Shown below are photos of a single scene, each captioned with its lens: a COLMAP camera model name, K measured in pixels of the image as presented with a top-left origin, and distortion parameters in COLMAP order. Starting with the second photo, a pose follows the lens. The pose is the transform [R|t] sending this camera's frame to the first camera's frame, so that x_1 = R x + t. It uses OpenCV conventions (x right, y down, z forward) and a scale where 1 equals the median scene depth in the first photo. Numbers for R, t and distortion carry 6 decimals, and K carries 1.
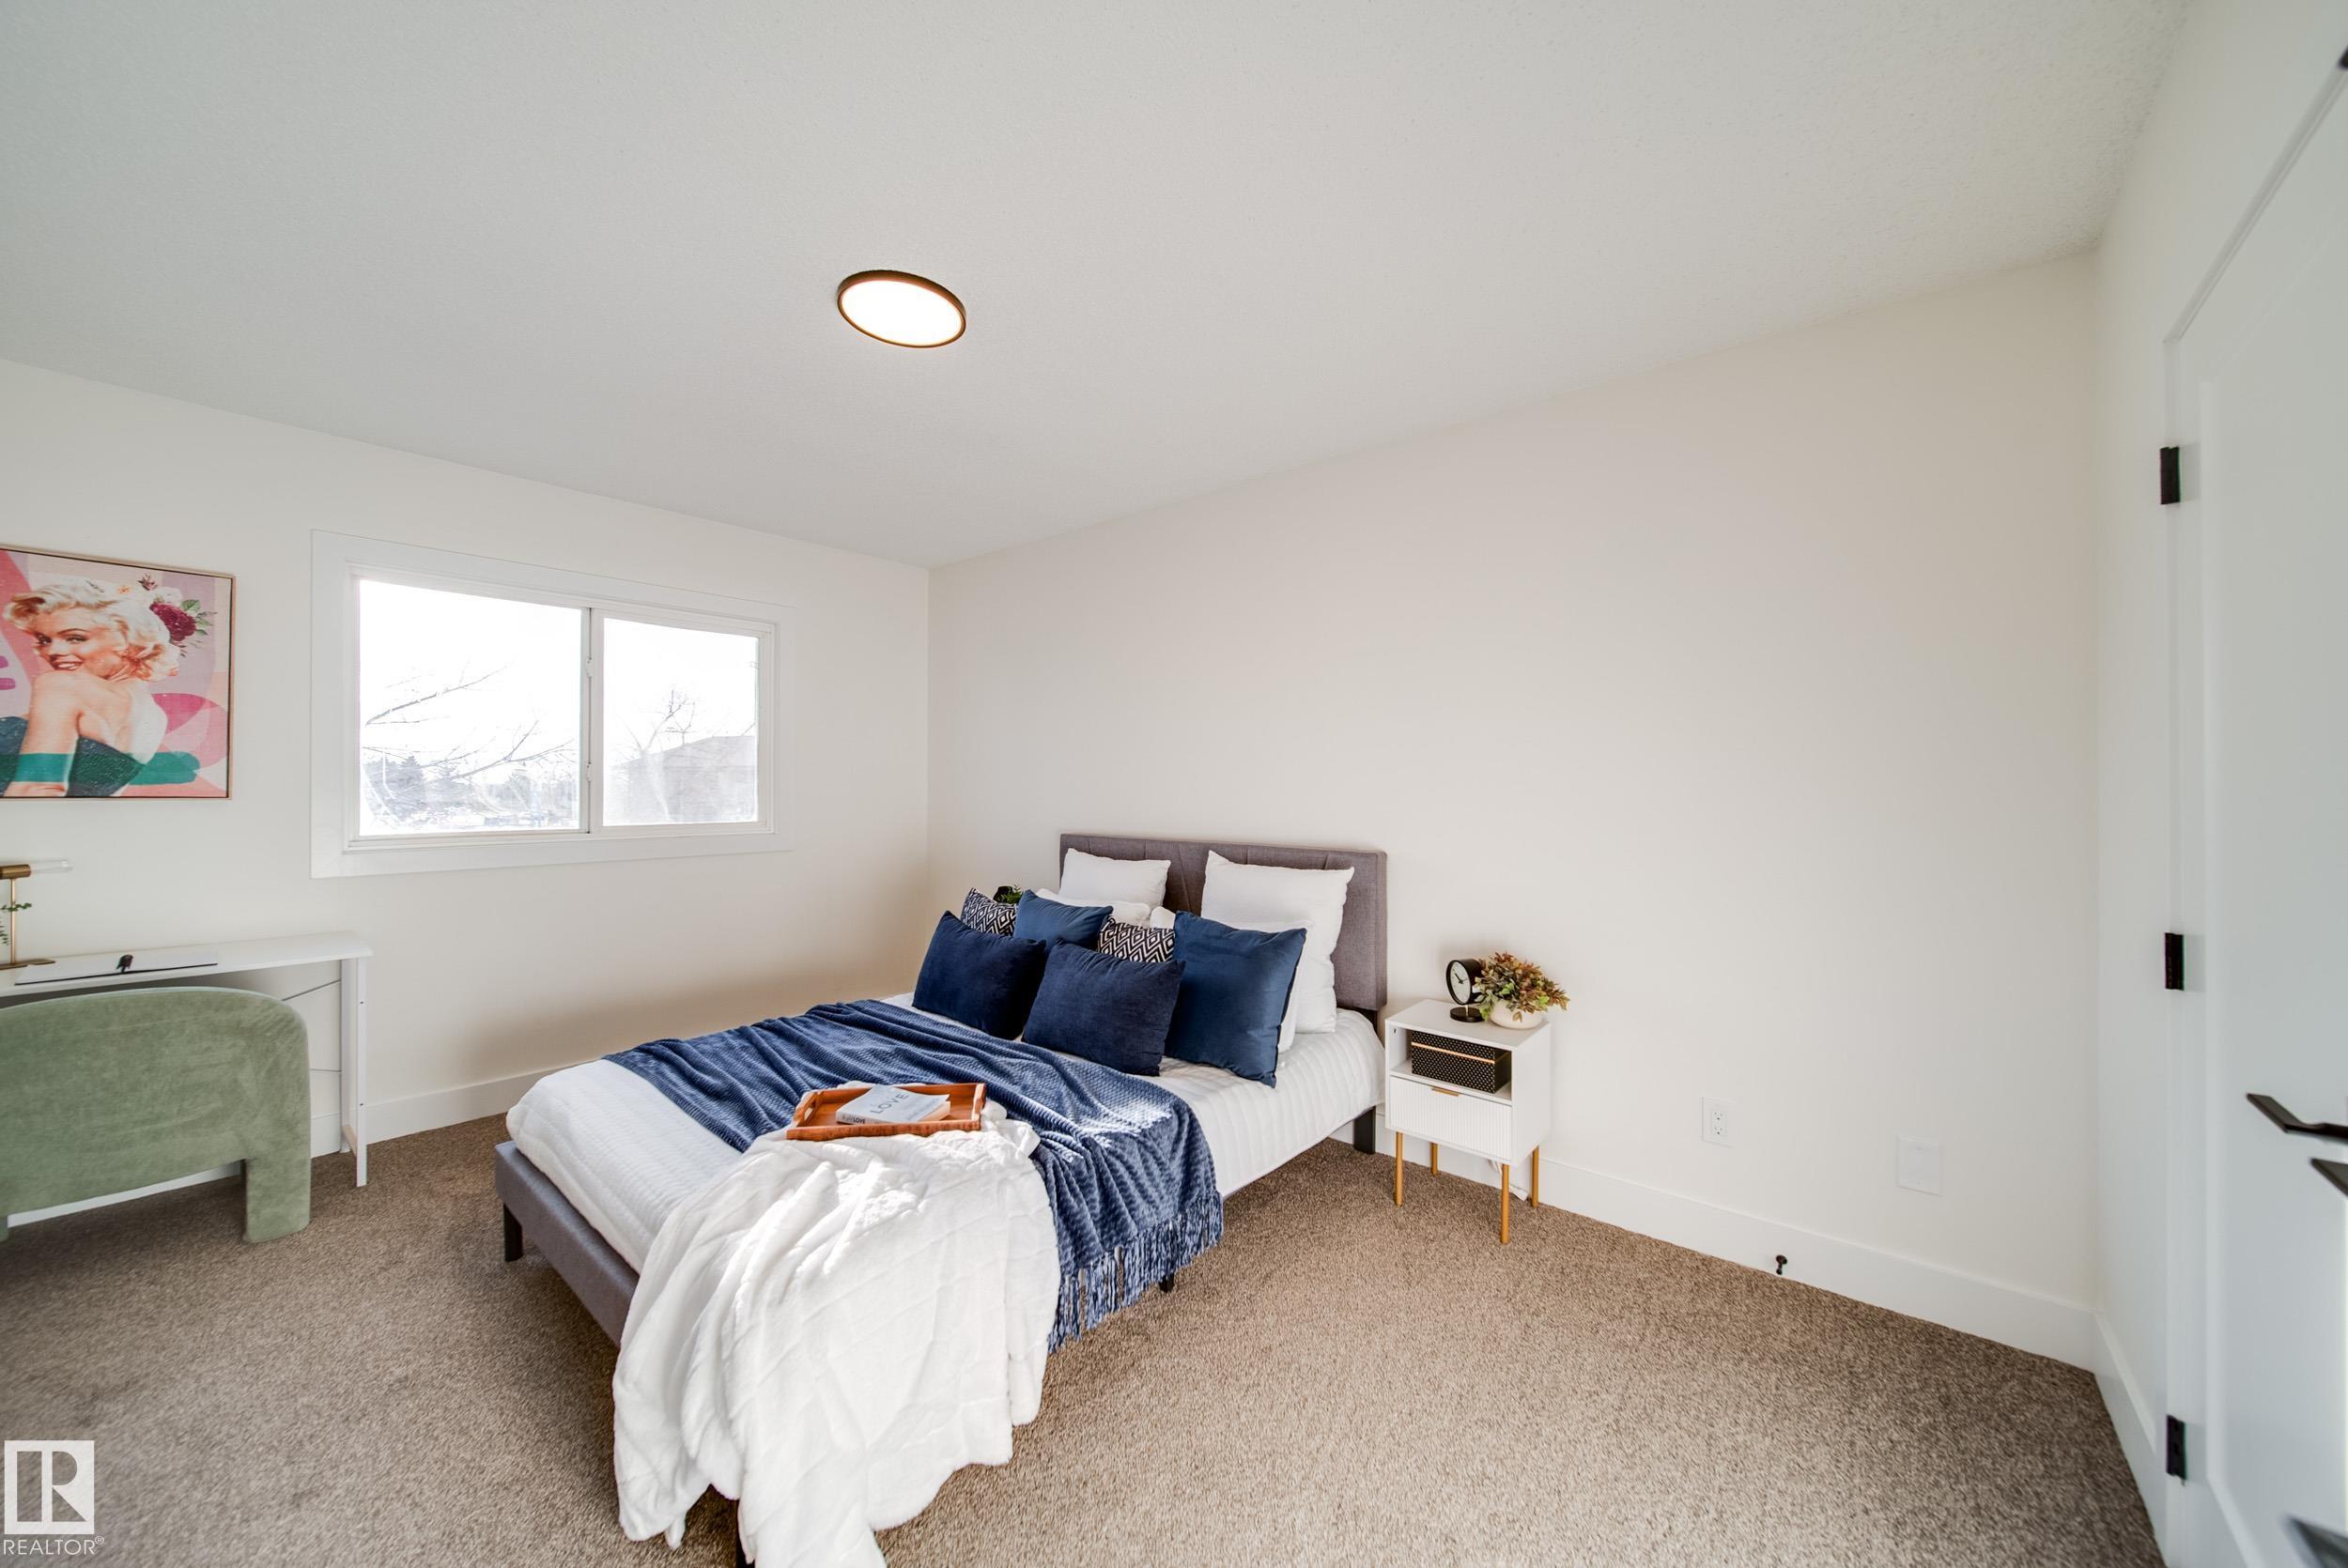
lens RADIAL K [[825.4, 0, 1181.1], [0, 825.4, 776.5], [0, 0, 1]] dist [-0.001708, -0.000050]
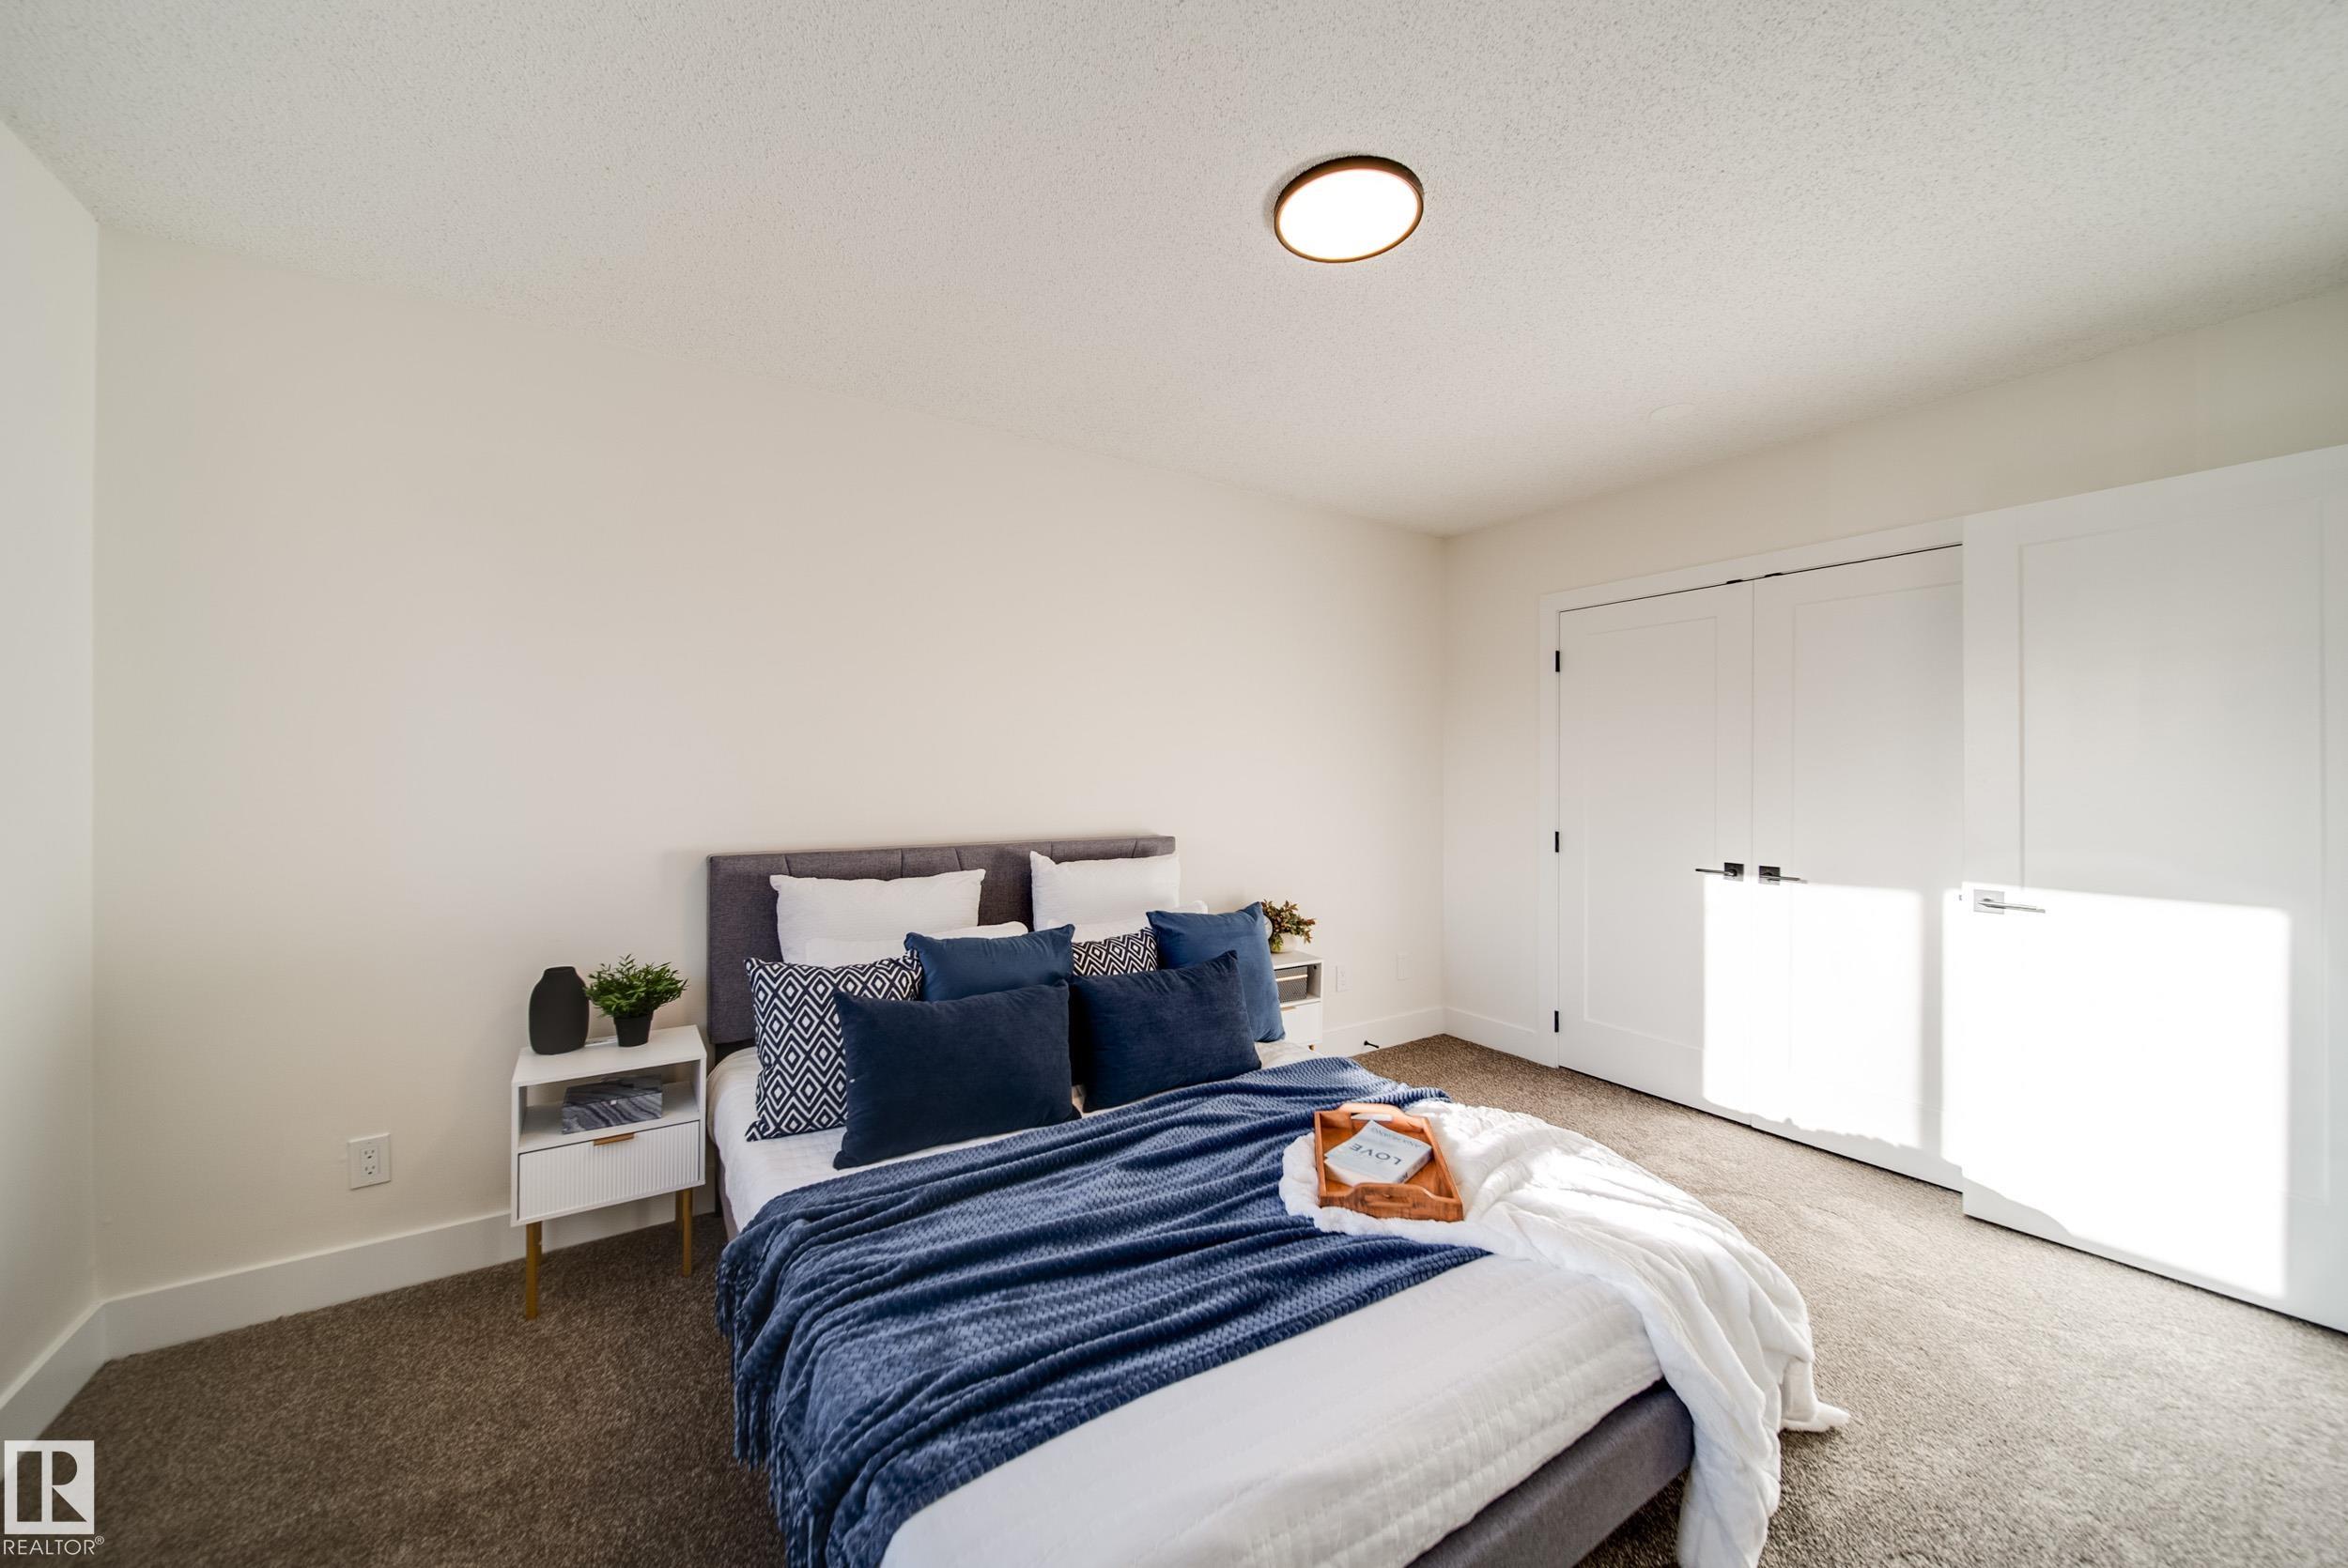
lens RADIAL K [[825.4, 0, 1181.1], [0, 825.4, 776.5], [0, 0, 1]] dist [-0.001708, -0.000050]
pose [[0.319459, -0.010217, 0.947545, -0.861236], [-0.014861, 0.999765, 0.015790, -0.008727], [-0.947484, -0.019125, 0.319232, 0.644974]]
